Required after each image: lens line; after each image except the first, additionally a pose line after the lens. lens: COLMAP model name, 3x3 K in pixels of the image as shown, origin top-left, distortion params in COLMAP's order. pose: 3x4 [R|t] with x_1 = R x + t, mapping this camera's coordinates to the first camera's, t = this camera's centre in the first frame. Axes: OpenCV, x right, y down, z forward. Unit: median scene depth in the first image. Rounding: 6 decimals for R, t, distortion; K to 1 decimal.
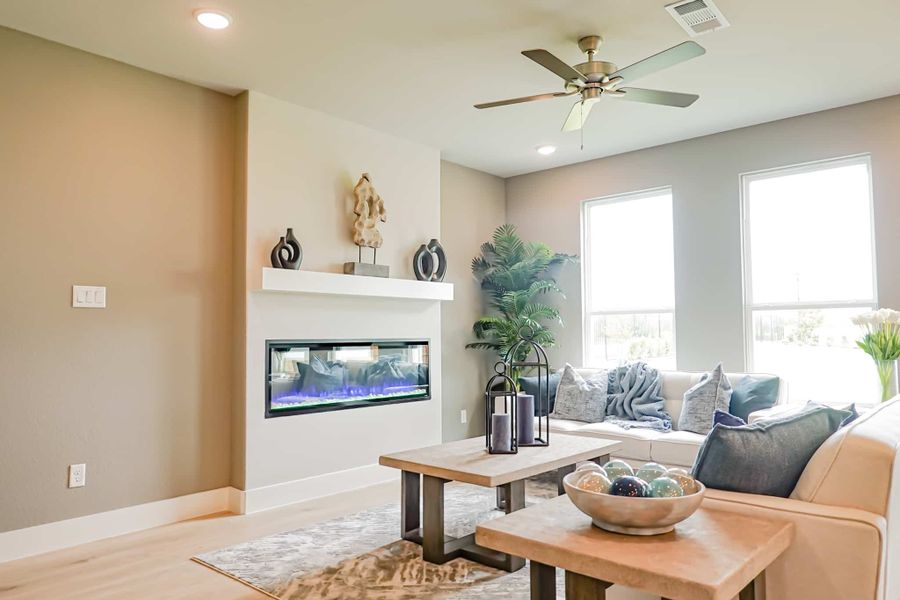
lens RADIAL K [[617.7, 0, 450.0], [0, 617.7, 300.0], [0, 0, 1]] dist [-0.000191, 0.001466]
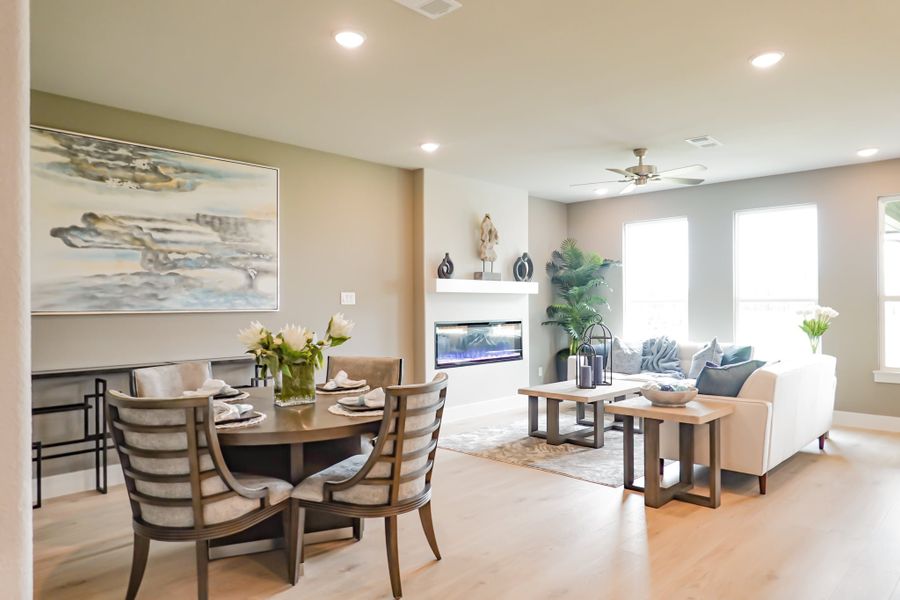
lens RADIAL K [[590.9, 0, 450.0], [0, 590.9, 300.0], [0, 0, 1]] dist [-0.001587, 0.000317]
pose [[0.999398, 0.000990, -0.034673, -0.178286], [0.000742, 0.998754, 0.049891, -0.063110], [0.034680, -0.049887, 0.998153, -0.491920]]
